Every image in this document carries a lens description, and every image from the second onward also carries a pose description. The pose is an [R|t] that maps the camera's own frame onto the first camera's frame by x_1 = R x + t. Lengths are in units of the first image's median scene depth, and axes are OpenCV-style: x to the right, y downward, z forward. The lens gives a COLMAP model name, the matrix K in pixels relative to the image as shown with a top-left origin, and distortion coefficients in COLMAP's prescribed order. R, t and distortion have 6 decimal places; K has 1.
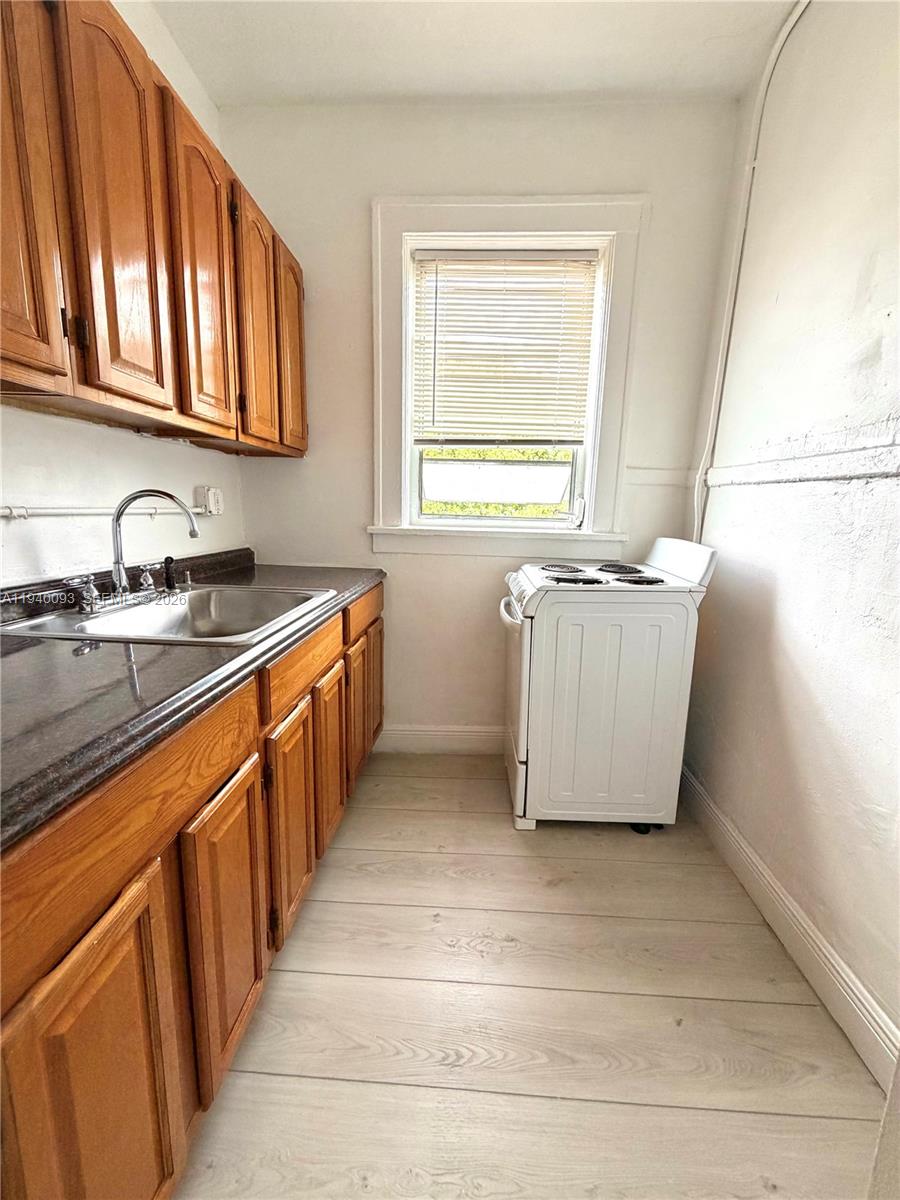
lens RADIAL K [[481.8, 0, 451.8], [0, 481.8, 606.2], [0, 0, 1]] dist [-0.000323, 0.000219]
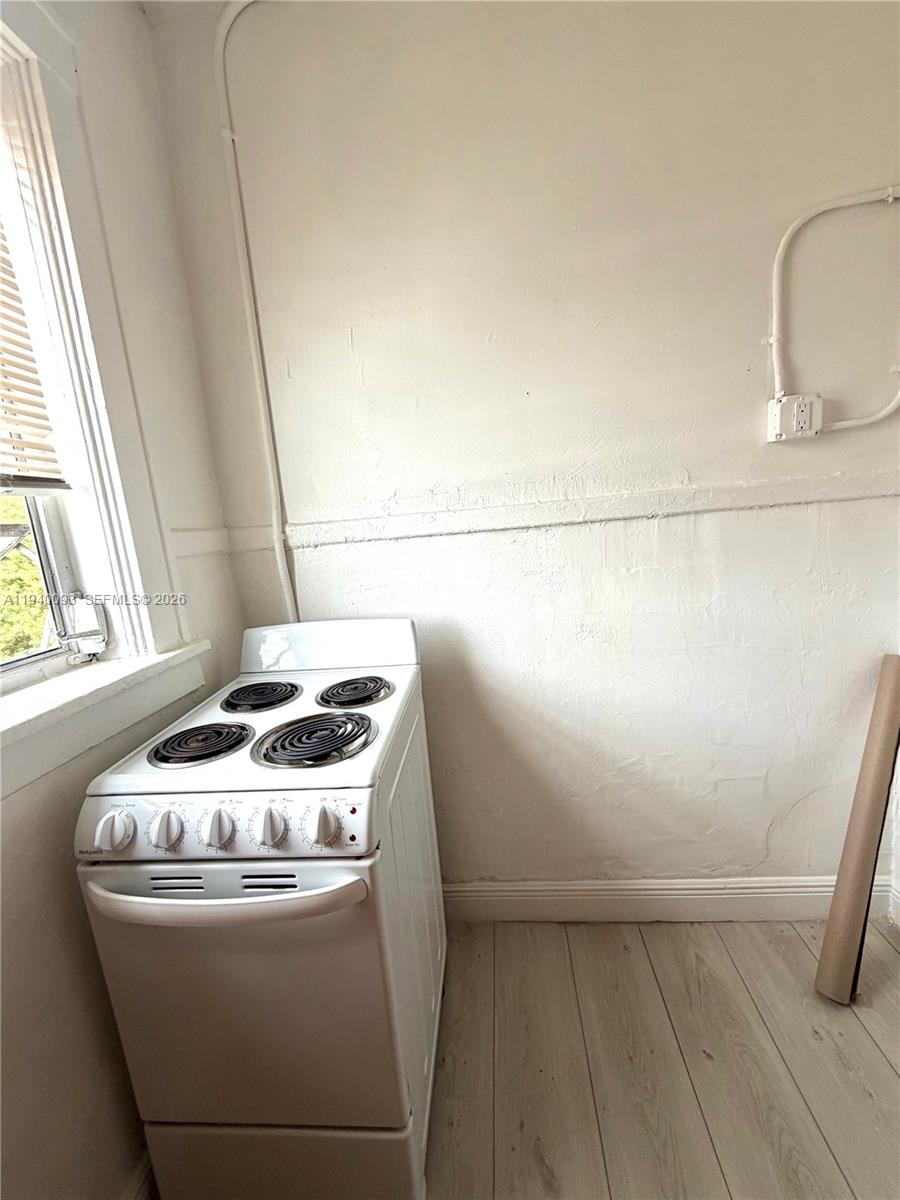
lens RADIAL K [[481.8, 0, 447.1], [0, 481.8, 597.1], [0, 0, 1]] dist [-0.000323, 0.000219]
pose [[0.031741, -0.188054, 0.981646, -0.278002], [0.298674, 0.939049, 0.170236, -0.291121], [-0.953827, 0.287788, 0.085973, 0.904167]]
